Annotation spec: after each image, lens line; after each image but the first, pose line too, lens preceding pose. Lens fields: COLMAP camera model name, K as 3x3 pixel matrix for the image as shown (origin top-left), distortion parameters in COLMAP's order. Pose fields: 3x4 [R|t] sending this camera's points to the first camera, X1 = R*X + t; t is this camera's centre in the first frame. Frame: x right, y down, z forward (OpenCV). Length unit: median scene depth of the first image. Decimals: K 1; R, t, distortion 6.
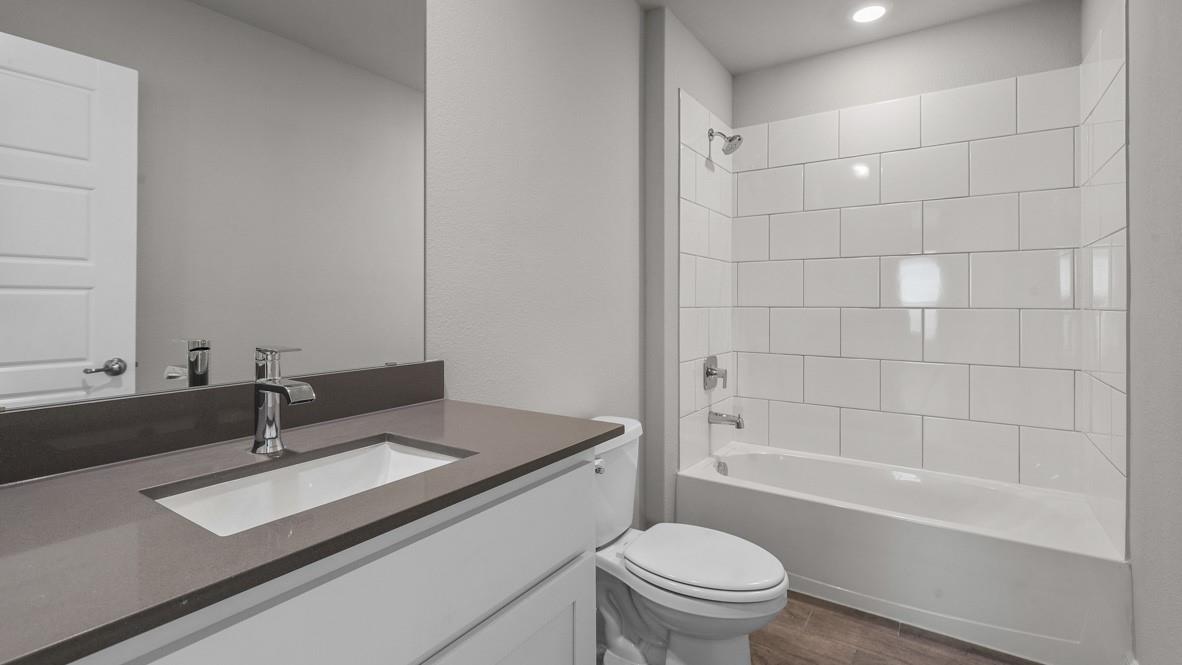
lens RADIAL K [[537.7, 0, 595.3], [0, 537.7, 305.5], [0, 0, 1]] dist [0.000002, -0.000240]
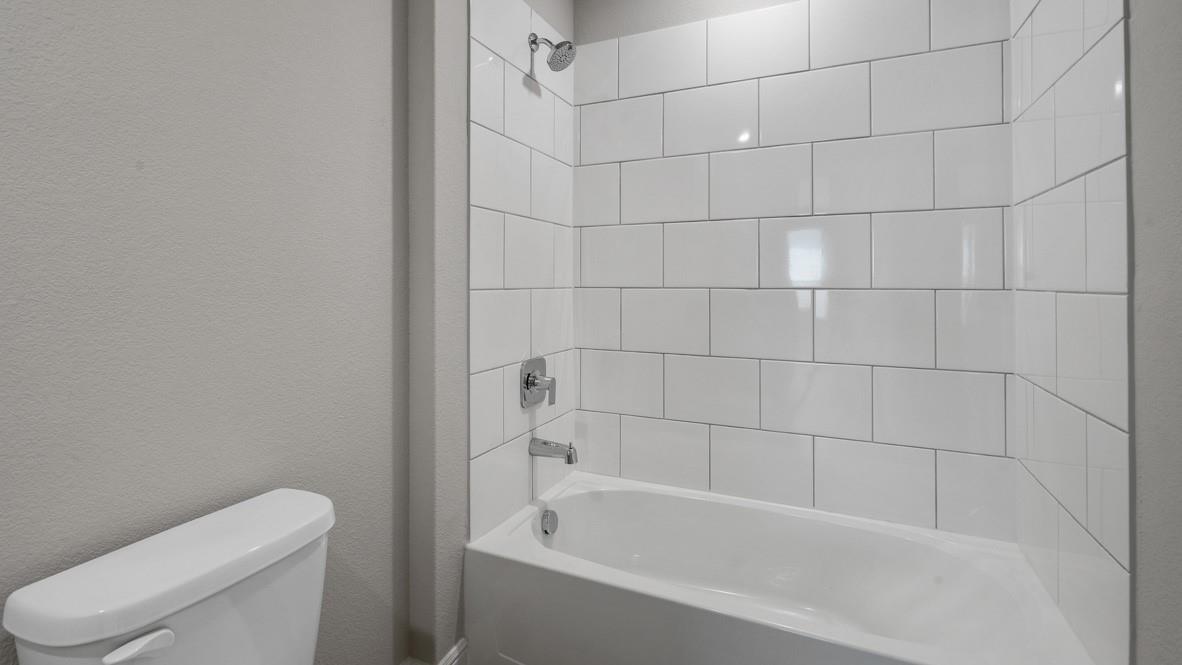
lens RADIAL K [[537.7, 0, 594.3], [0, 537.7, 281.8], [0, 0, 1]] dist [0.000002, -0.000240]
pose [[0.986622, -0.001243, 0.163020, 0.180697], [0.002310, 0.999977, -0.006353, -0.000813], [-0.163008, 0.006644, 0.986602, 0.301572]]
